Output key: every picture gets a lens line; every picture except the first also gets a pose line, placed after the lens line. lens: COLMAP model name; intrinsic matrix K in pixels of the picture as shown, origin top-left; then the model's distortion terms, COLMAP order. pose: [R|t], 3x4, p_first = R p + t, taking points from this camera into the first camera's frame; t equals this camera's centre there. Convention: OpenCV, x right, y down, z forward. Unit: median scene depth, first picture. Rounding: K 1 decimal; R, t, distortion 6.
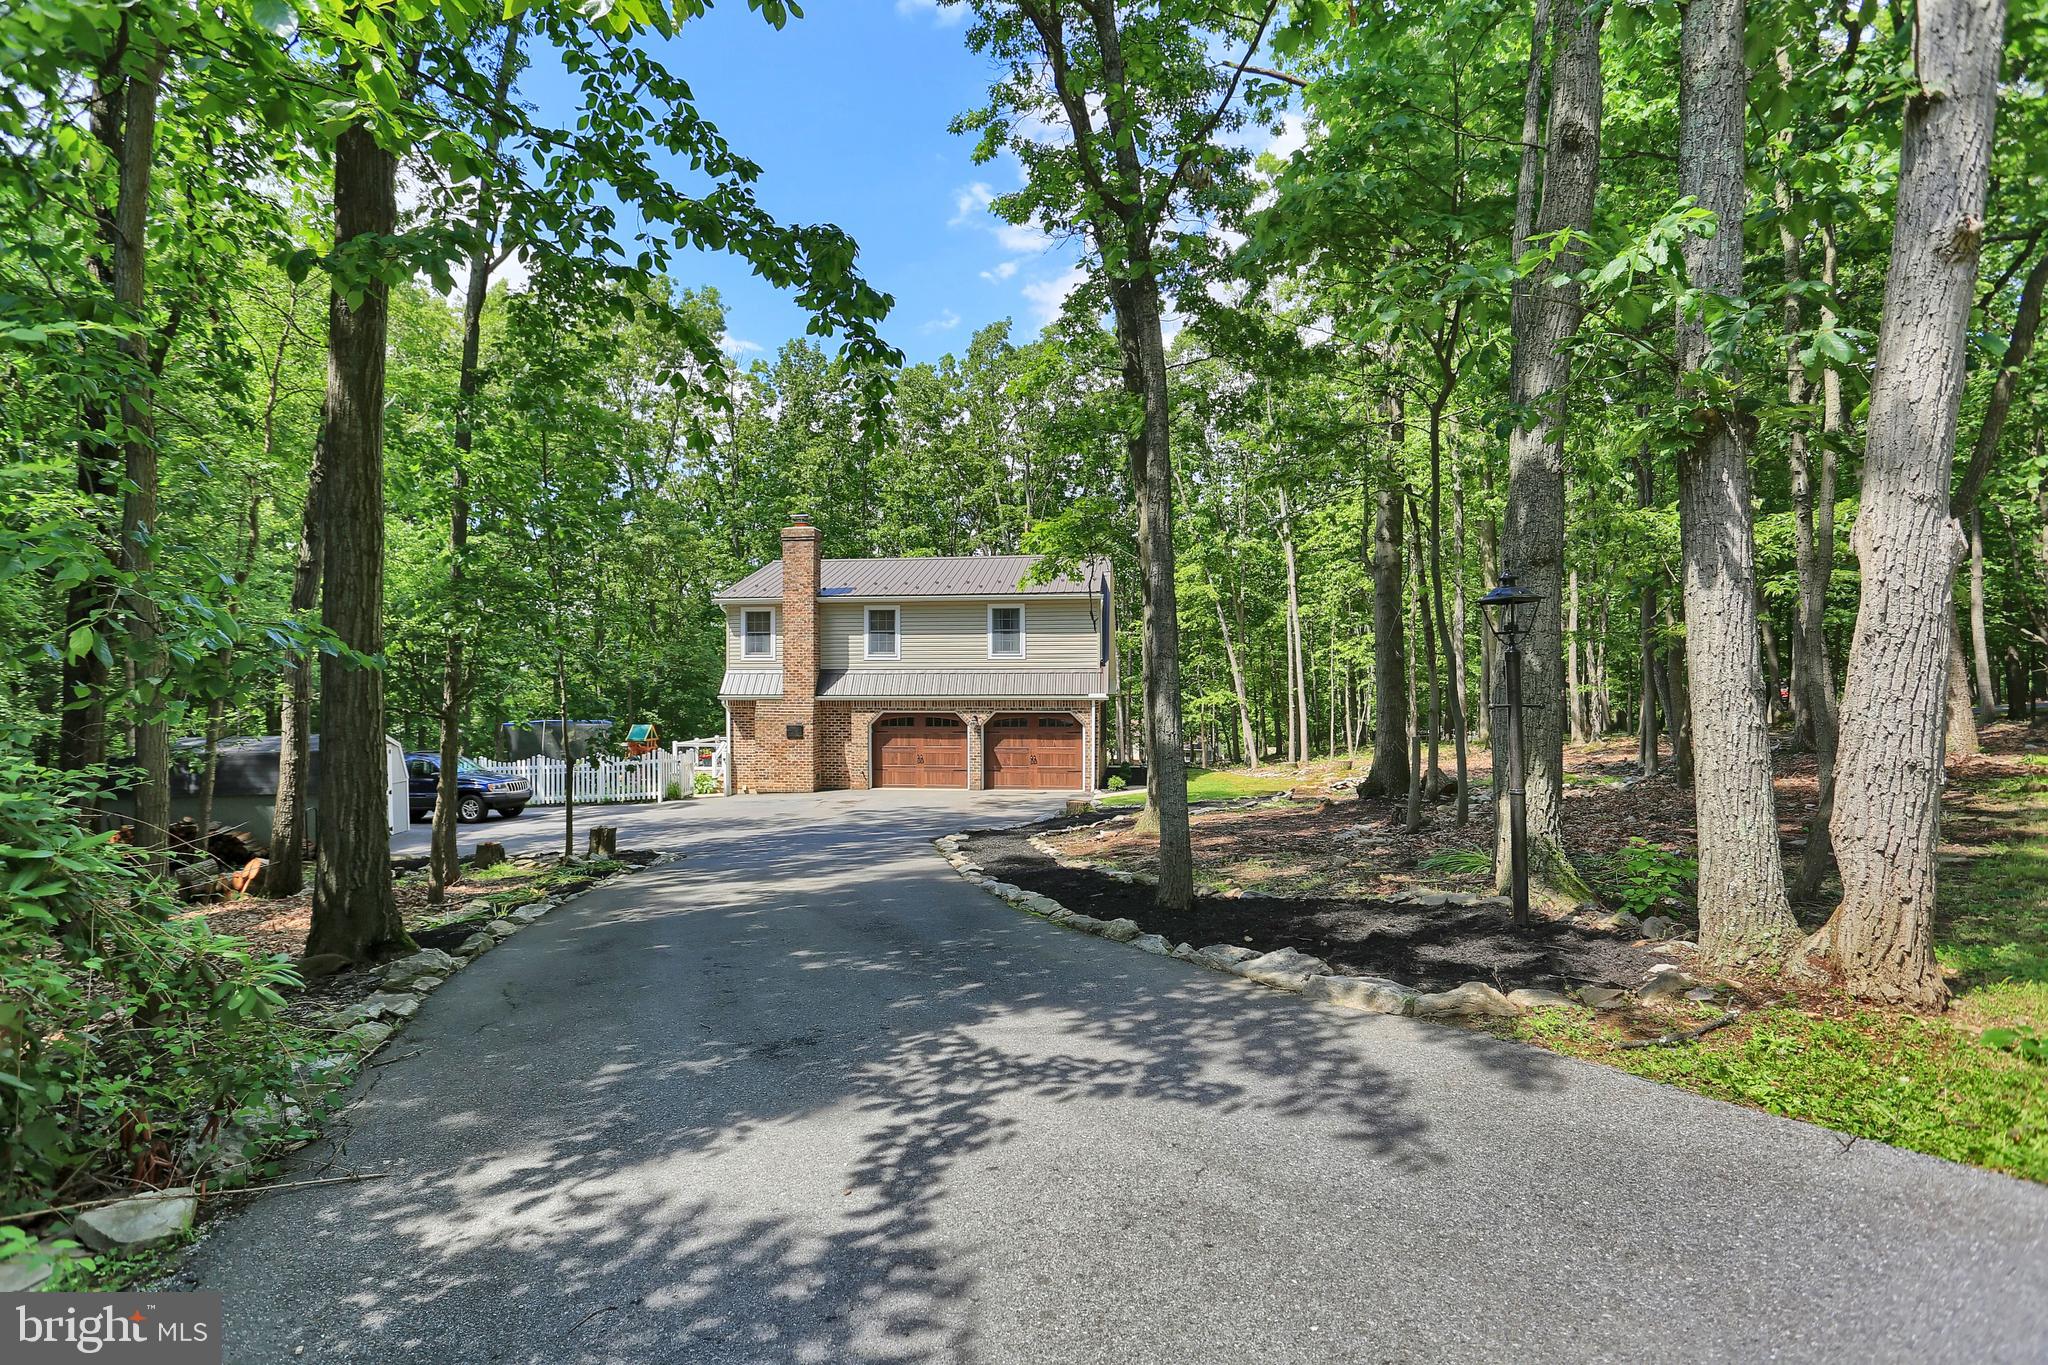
lens RADIAL K [[996.5, 0, 1017.5], [0, 996.5, 678.6], [0, 0, 1]] dist [-0.070145, 0.030286]
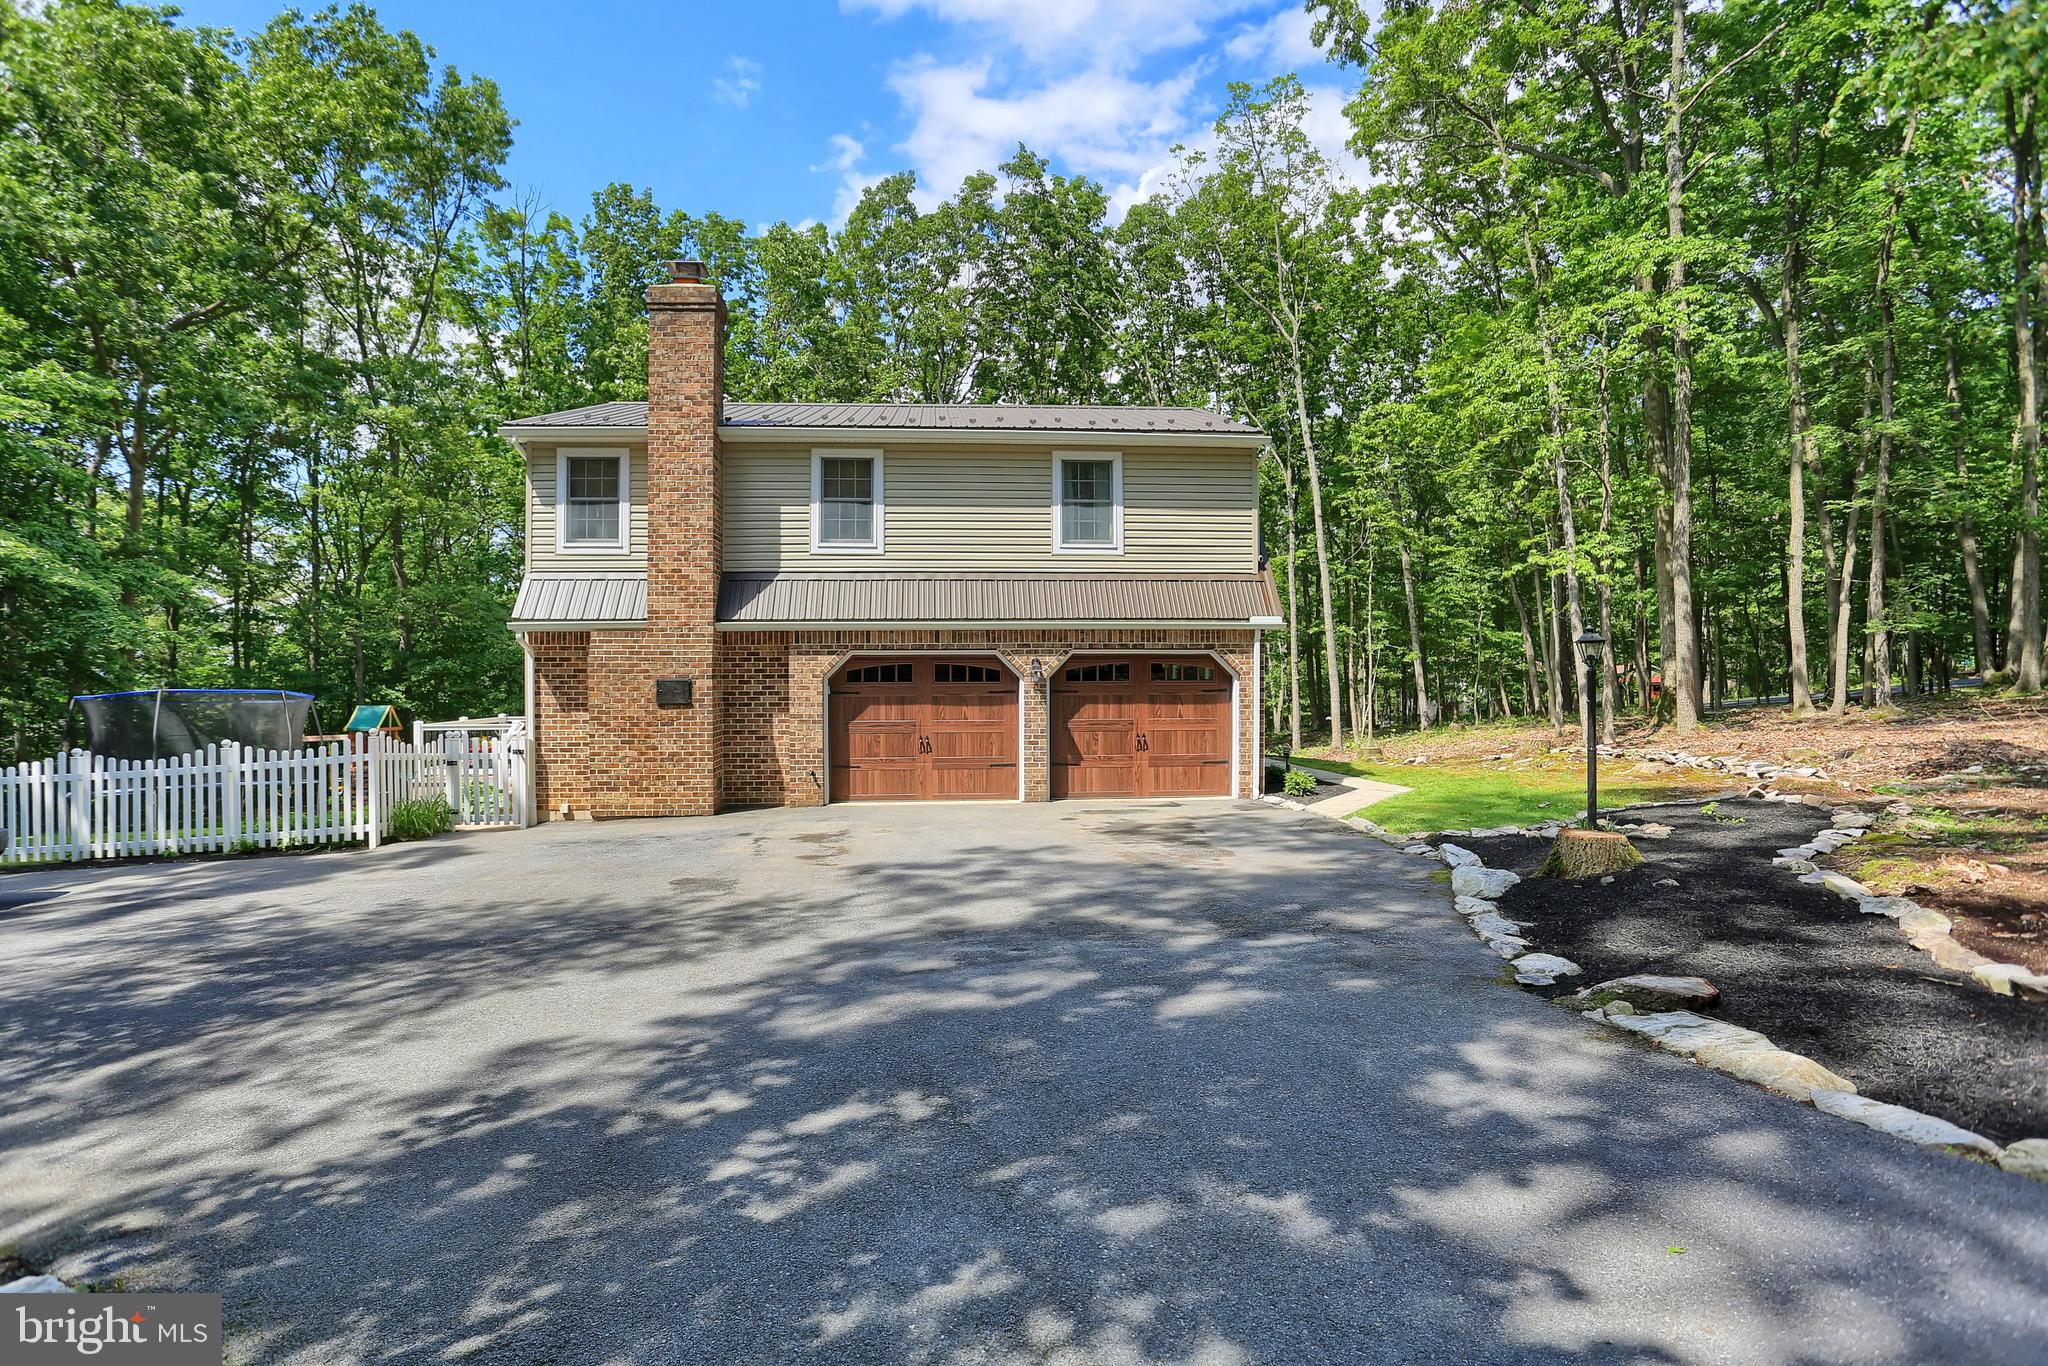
lens RADIAL K [[996.5, 0, 1017.5], [0, 996.5, 679.1], [0, 0, 1]] dist [-0.070145, 0.030286]
pose [[0.980529, -0.003692, 0.196340, -0.152325], [0.003311, 0.999992, 0.002268, 0.045682], [-0.196347, -0.001574, 0.980533, 0.481146]]
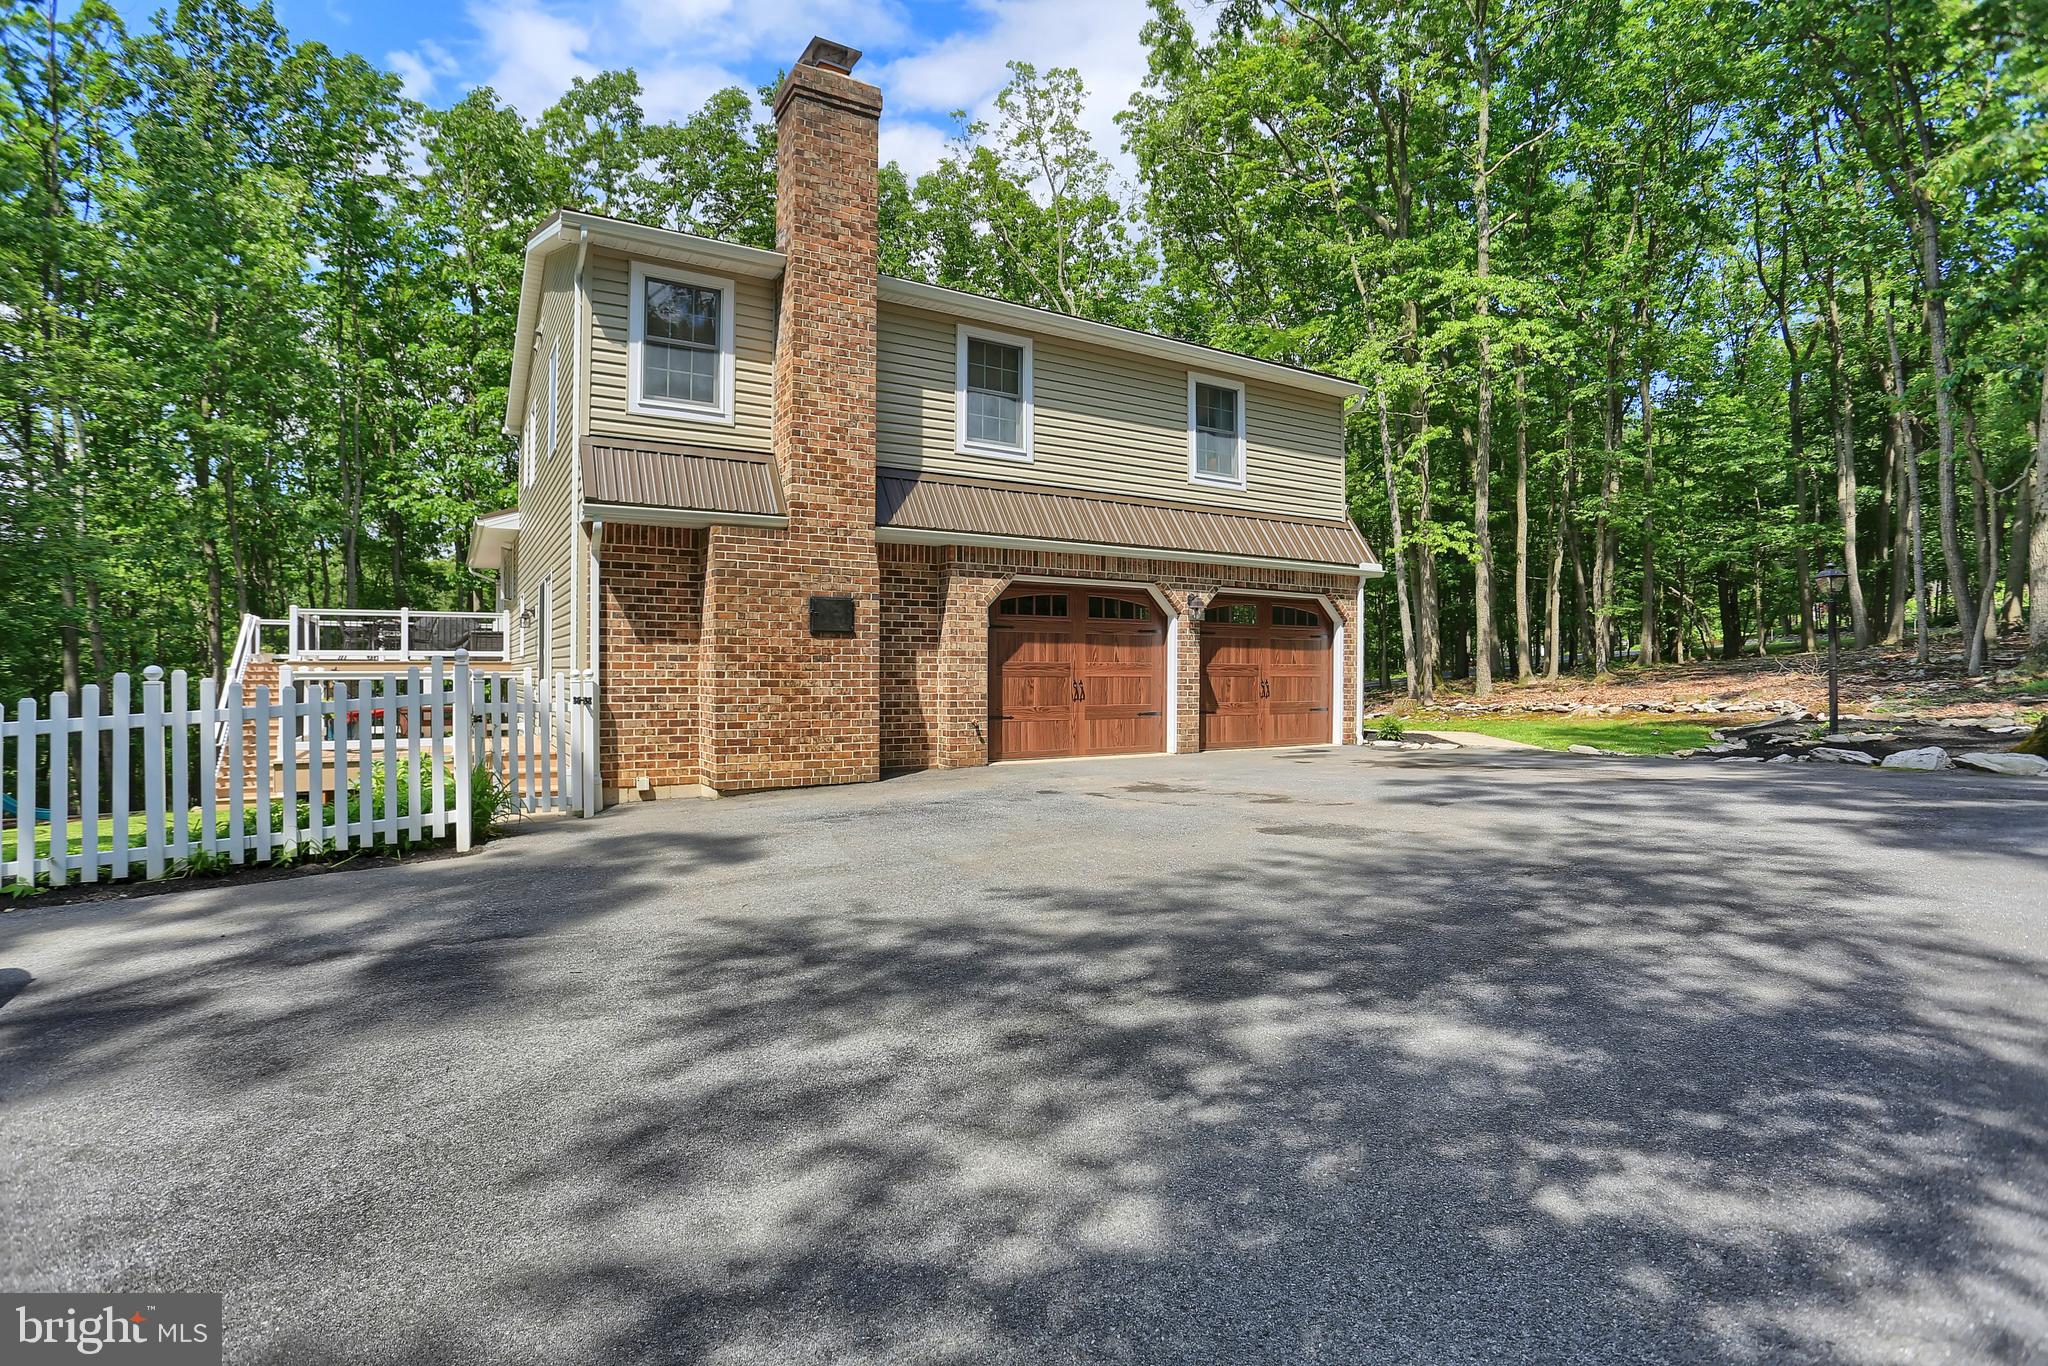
lens RADIAL K [[992.4, 0, 1014.2], [0, 992.4, 679.4], [0, 0, 1]] dist [-0.089240, 0.048602]
pose [[0.790390, -0.000730, 0.612604, -0.390723], [0.000944, 1.000000, -0.000027, 0.075959], [-0.612603, 0.000600, 0.790390, 0.669428]]
